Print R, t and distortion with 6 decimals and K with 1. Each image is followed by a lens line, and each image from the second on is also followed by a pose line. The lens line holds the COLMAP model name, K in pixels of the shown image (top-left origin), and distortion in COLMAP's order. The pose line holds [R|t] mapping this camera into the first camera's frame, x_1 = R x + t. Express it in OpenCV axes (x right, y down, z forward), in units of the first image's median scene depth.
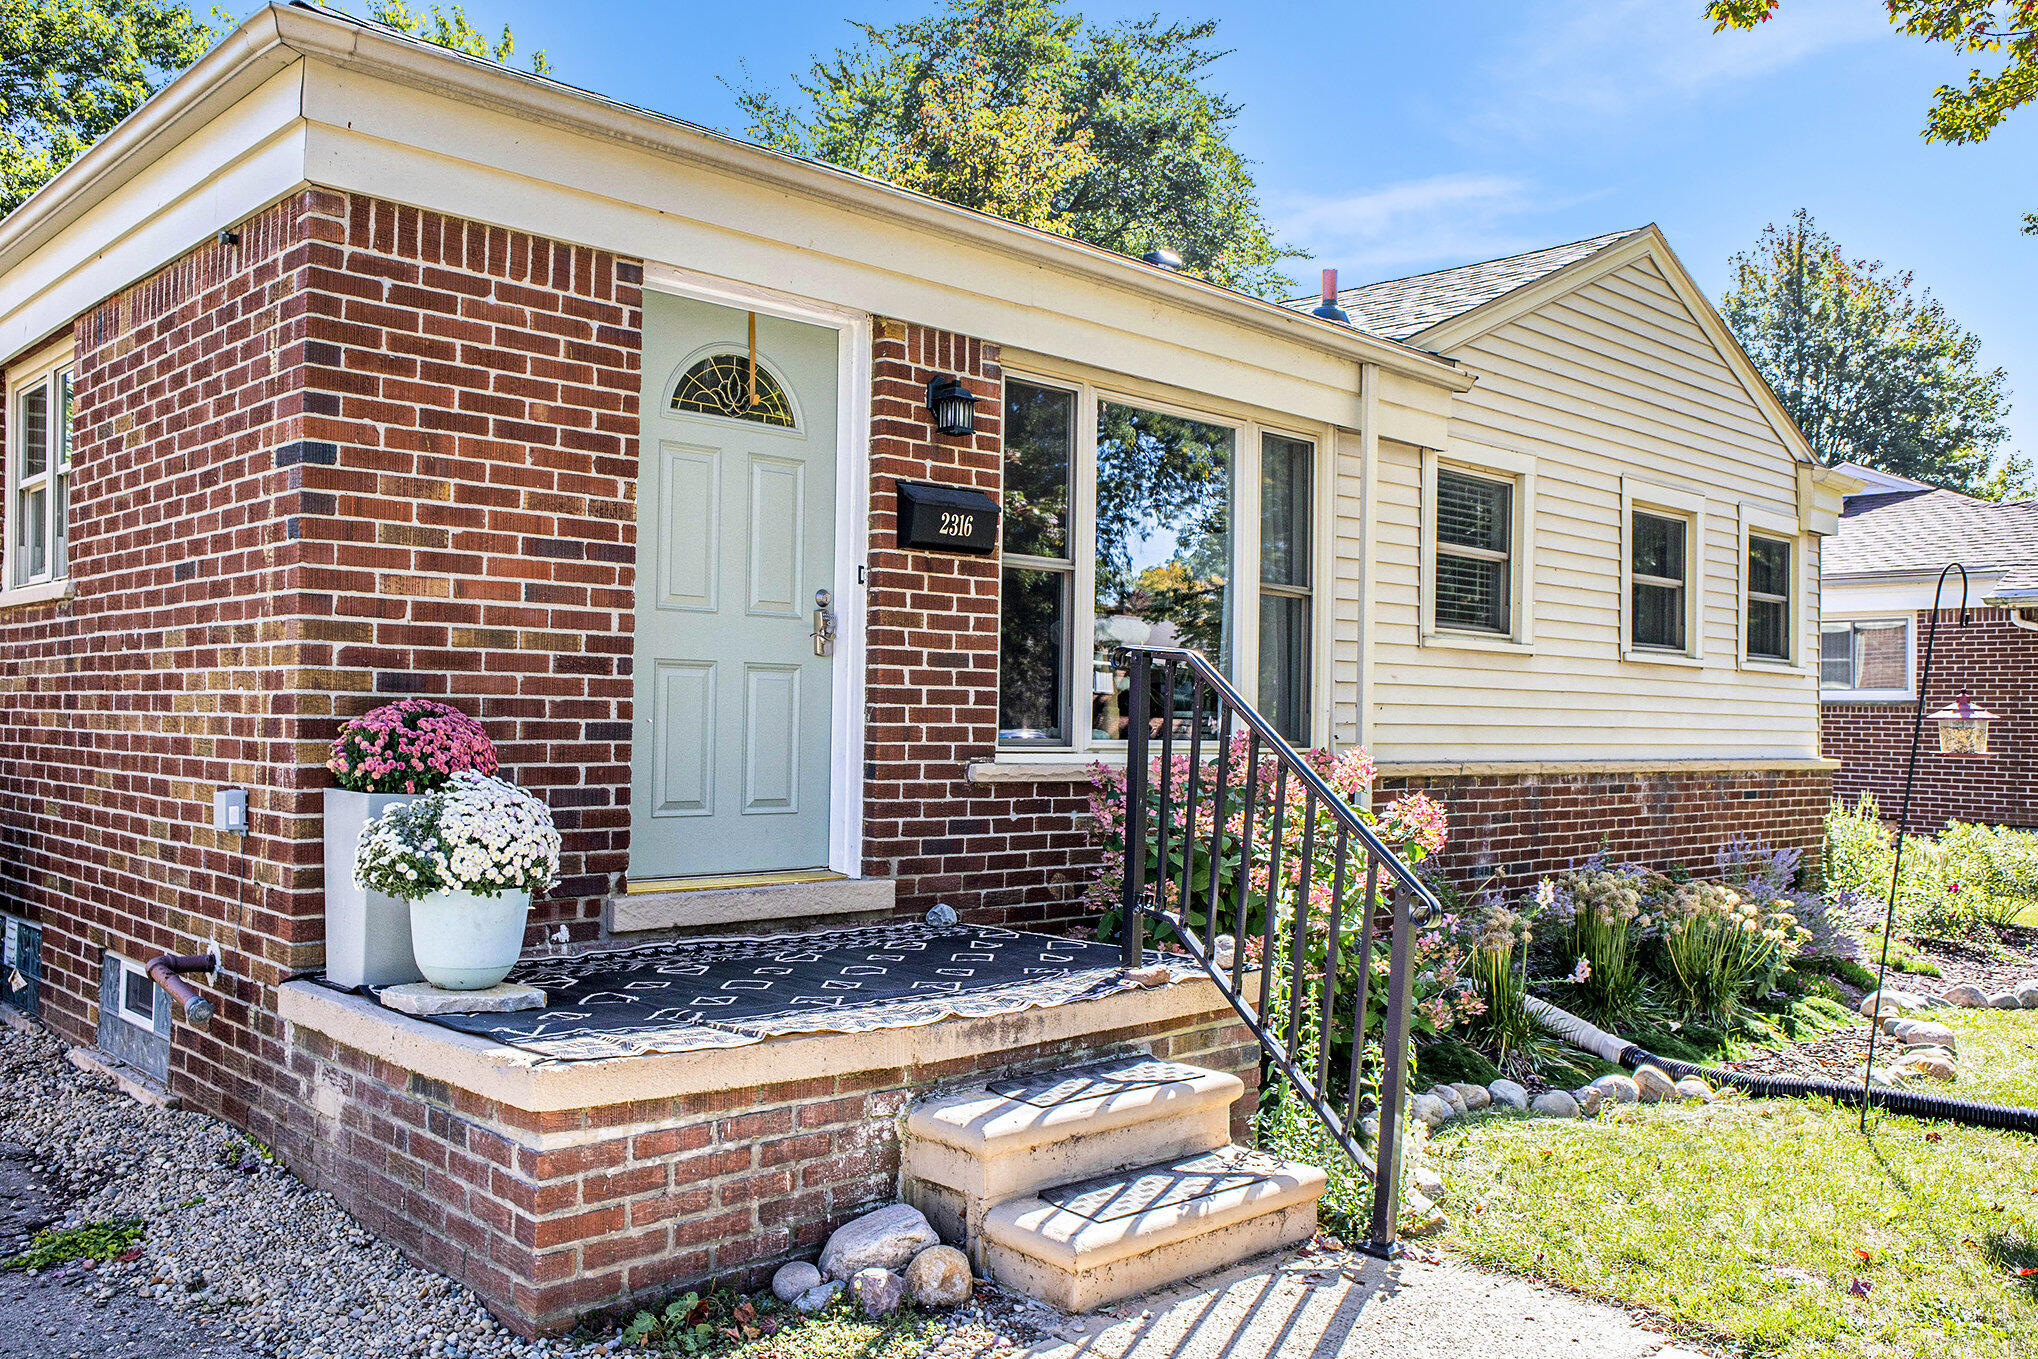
lens RADIAL K [[1640.8, 0, 1018.7], [0, 1640.8, 728.8], [0, 0, 1]] dist [0.006033, 0.005427]
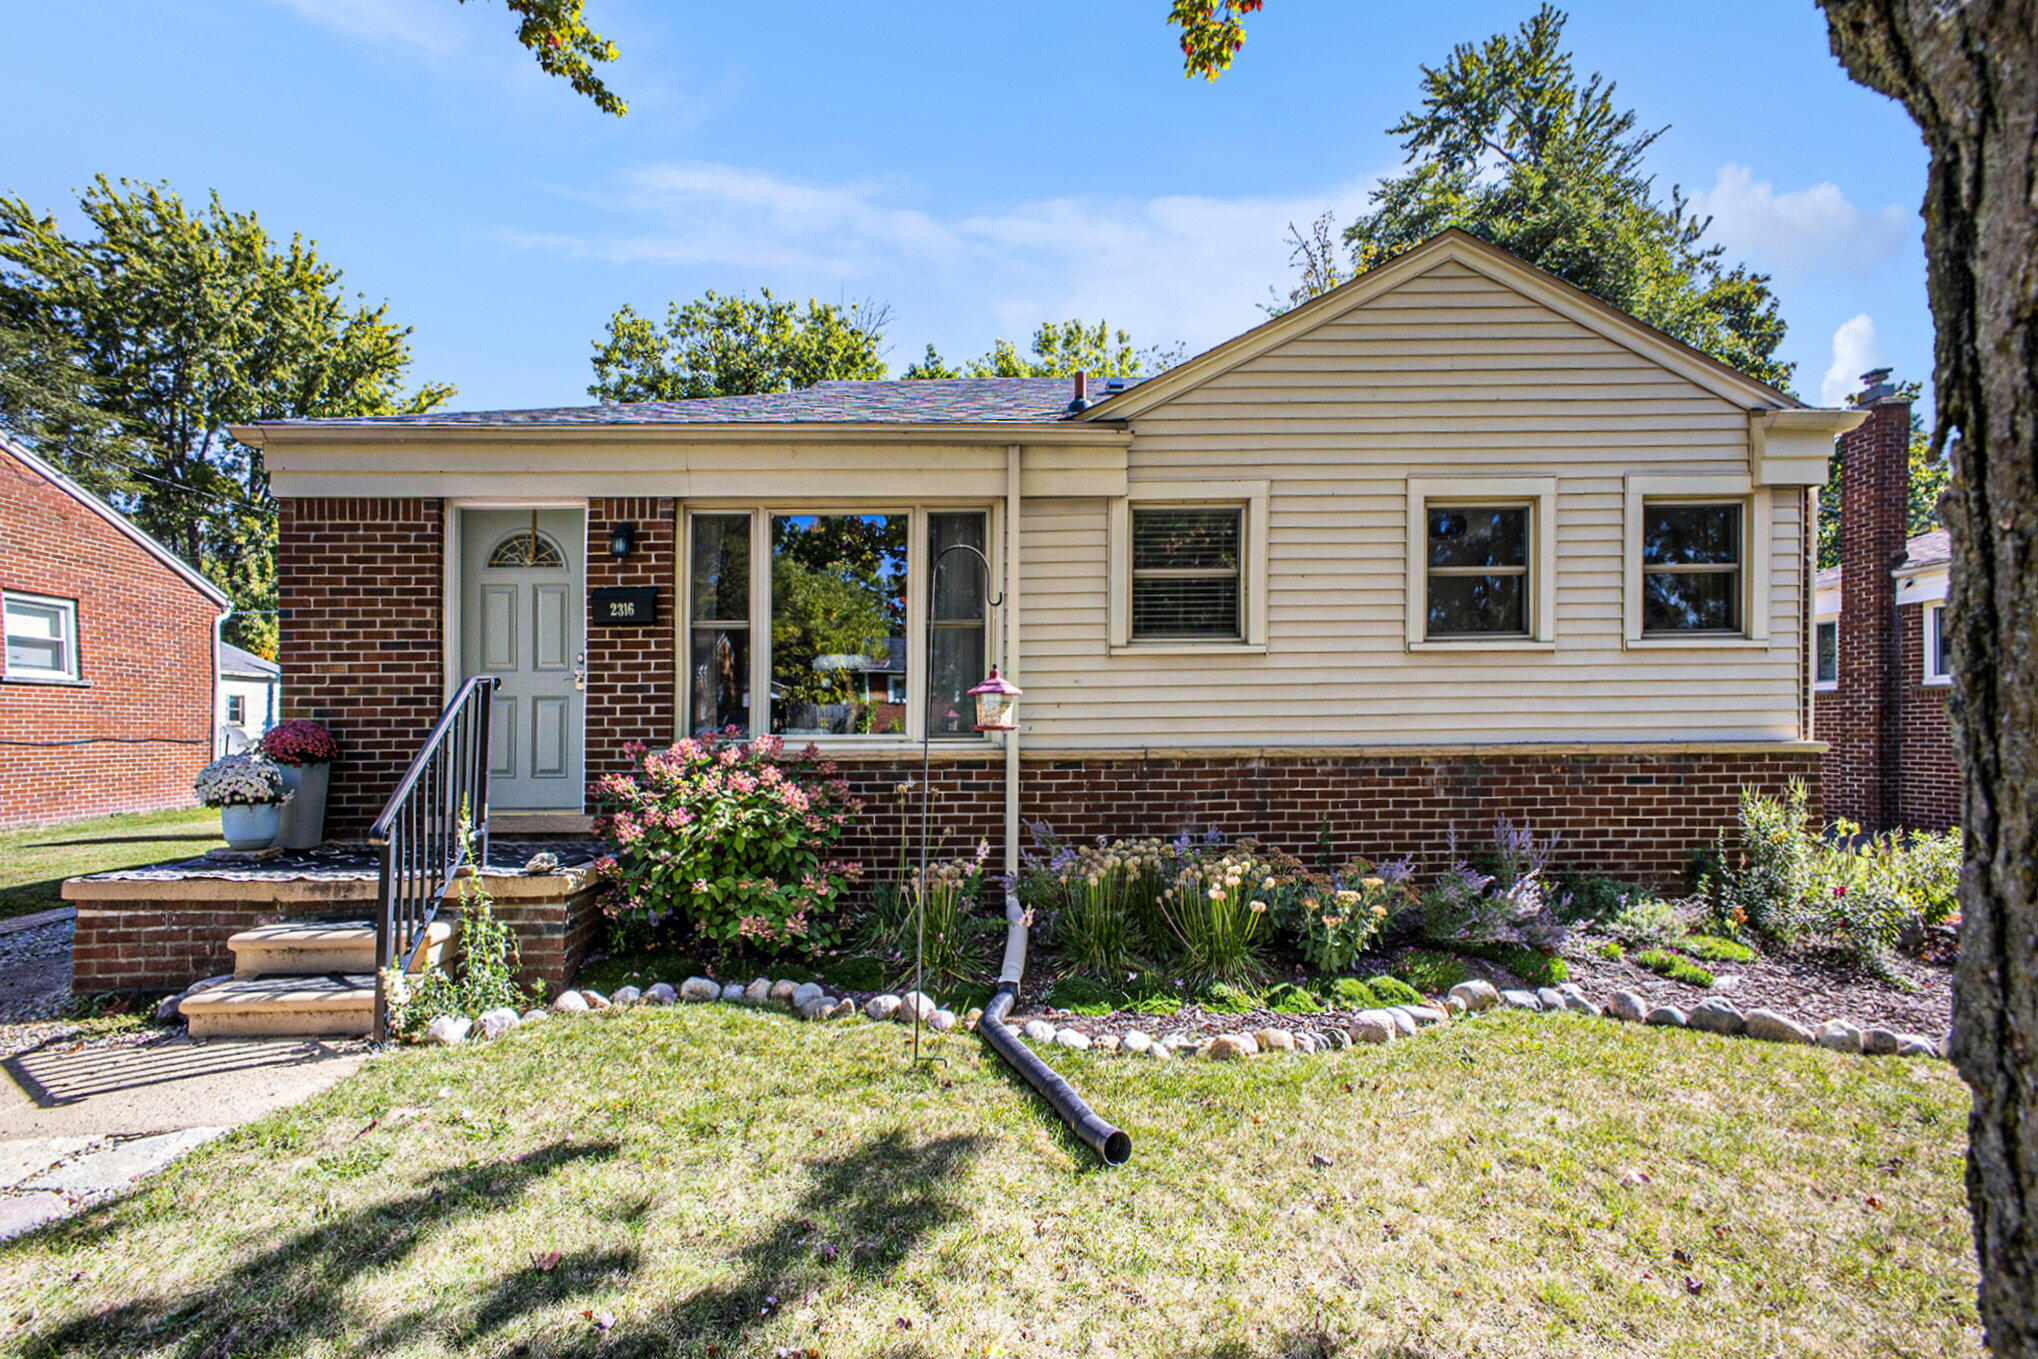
lens RADIAL K [[1033.6, 0, 1017.9], [0, 1033.6, 721.6], [0, 0, 1]] dist [0.048681, 0.001270]
pose [[0.702485, -0.034309, -0.710871, 1.019881], [0.014523, 0.999320, -0.033879, 0.035335], [0.711550, 0.013475, 0.702506, 0.532219]]
